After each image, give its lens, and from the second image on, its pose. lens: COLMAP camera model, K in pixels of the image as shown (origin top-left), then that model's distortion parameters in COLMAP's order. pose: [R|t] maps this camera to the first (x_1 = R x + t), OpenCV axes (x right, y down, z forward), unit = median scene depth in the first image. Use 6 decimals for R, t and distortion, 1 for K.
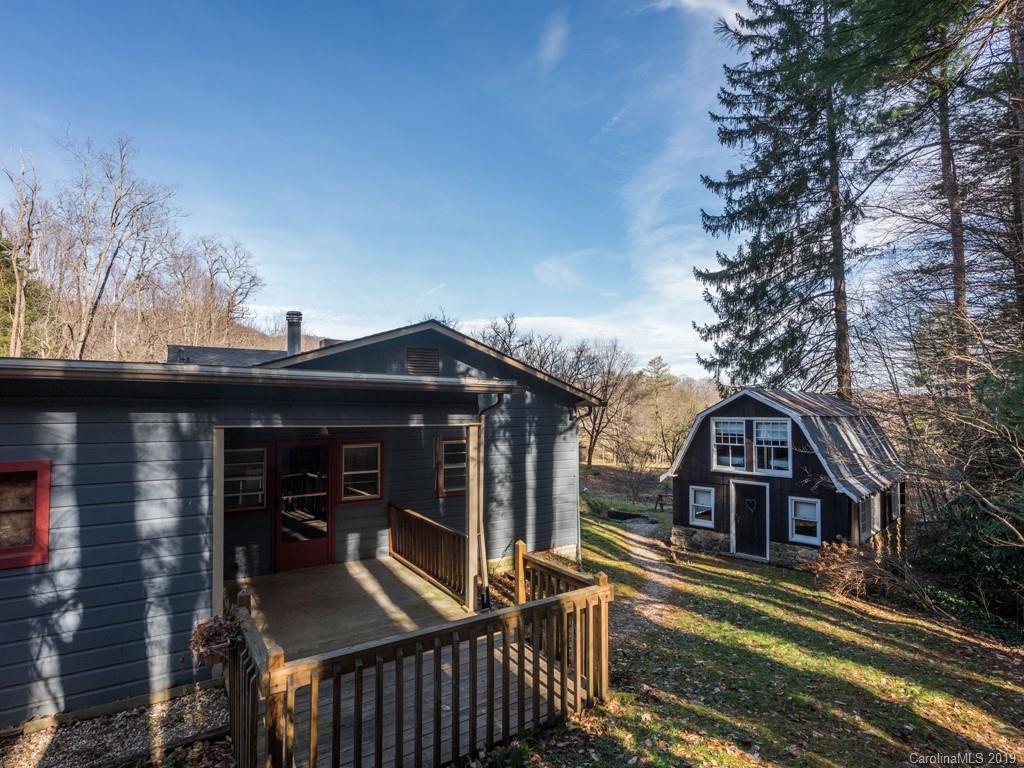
lens RADIAL K [[525.0, 0, 515.1], [0, 525.0, 386.4], [0, 0, 1]] dist [-0.024518, 0.003633]
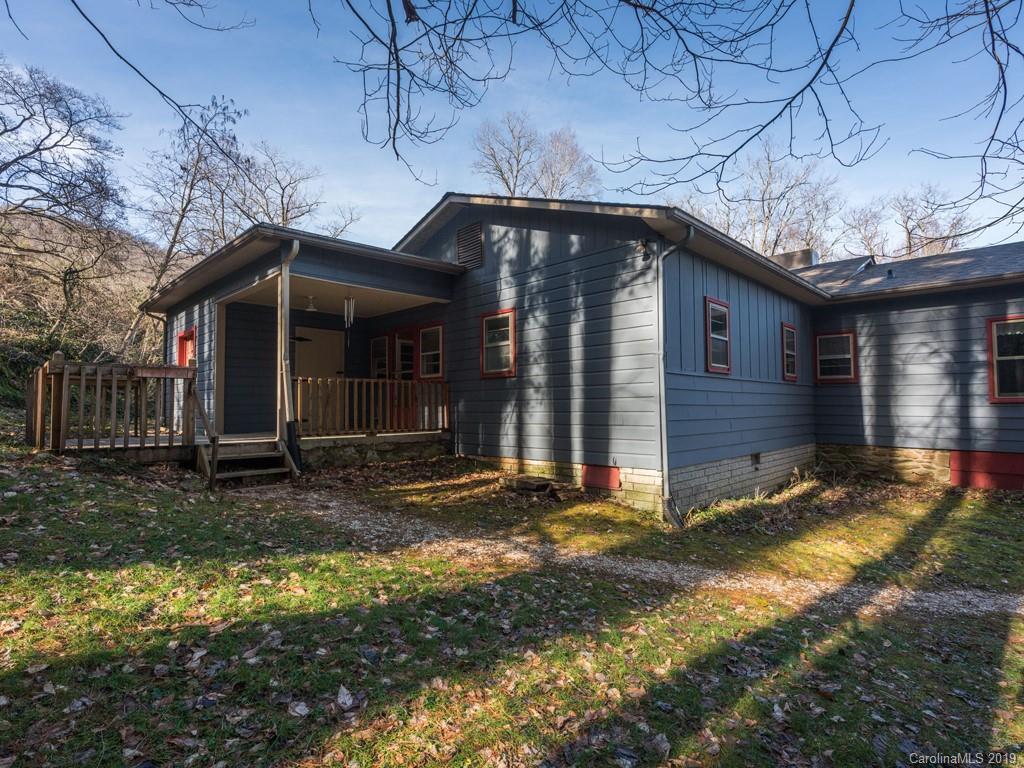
lens RADIAL K [[525.0, 0, 514.9], [0, 525.0, 385.1], [0, 0, 1]] dist [-0.024518, 0.003633]
pose [[0.202187, -0.055161, -0.977792, 0.691799], [0.034956, 0.998183, -0.049083, 0.244388], [0.978723, -0.024255, 0.203748, 0.786603]]
